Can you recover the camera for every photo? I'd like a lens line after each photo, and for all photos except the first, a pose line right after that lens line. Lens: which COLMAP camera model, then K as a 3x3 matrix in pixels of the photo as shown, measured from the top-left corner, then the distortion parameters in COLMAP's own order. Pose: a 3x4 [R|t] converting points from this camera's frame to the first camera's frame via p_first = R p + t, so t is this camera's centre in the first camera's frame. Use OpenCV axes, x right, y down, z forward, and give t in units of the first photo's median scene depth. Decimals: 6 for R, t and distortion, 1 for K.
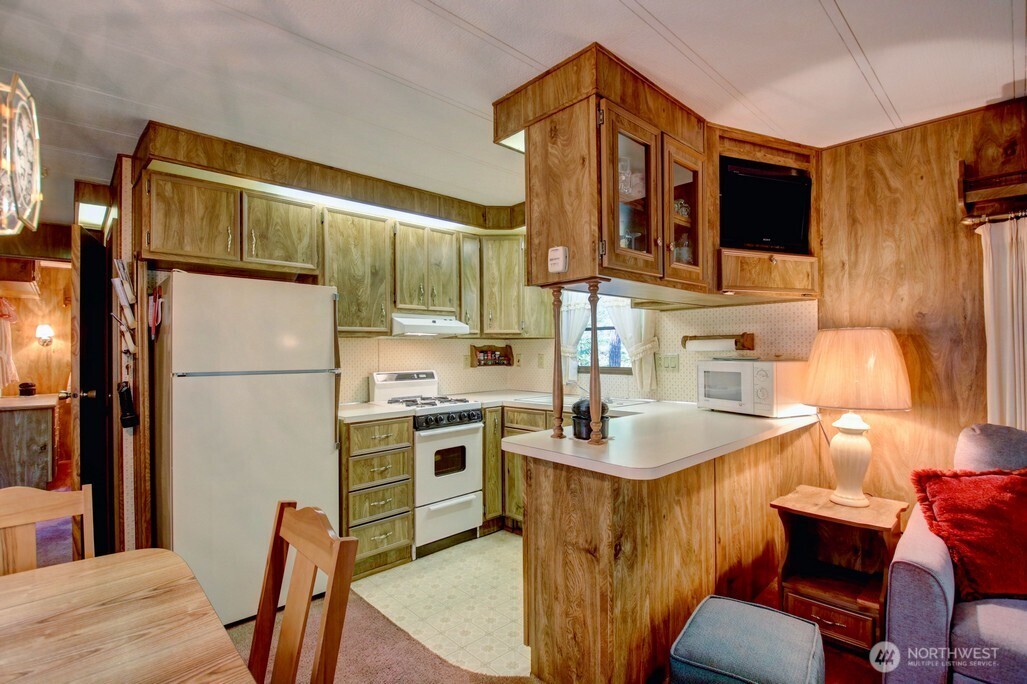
lens RADIAL K [[482.8, 0, 513.5], [0, 482.8, 342.0], [0, 0, 1]] dist [0.000009, -0.000238]
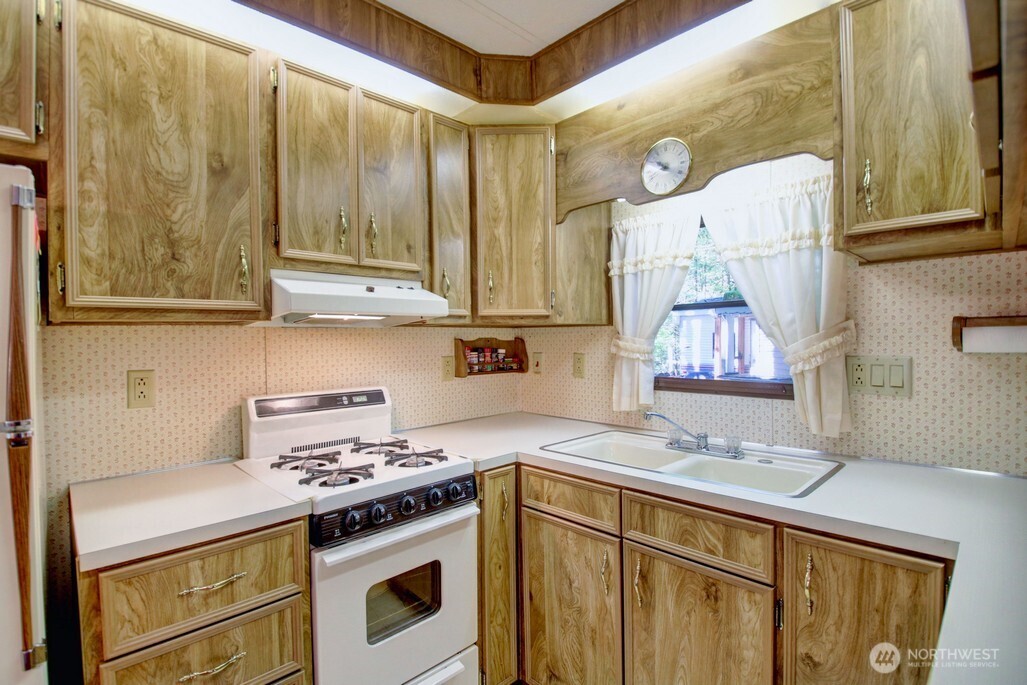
lens RADIAL K [[482.8, 0, 513.5], [0, 482.8, 342.5], [0, 0, 1]] dist [0.000009, -0.000238]
pose [[0.999860, -0.005093, 0.015908, -0.035592], [0.004717, 0.999711, 0.023591, -0.001690], [-0.016023, -0.023512, 0.999595, 0.534454]]
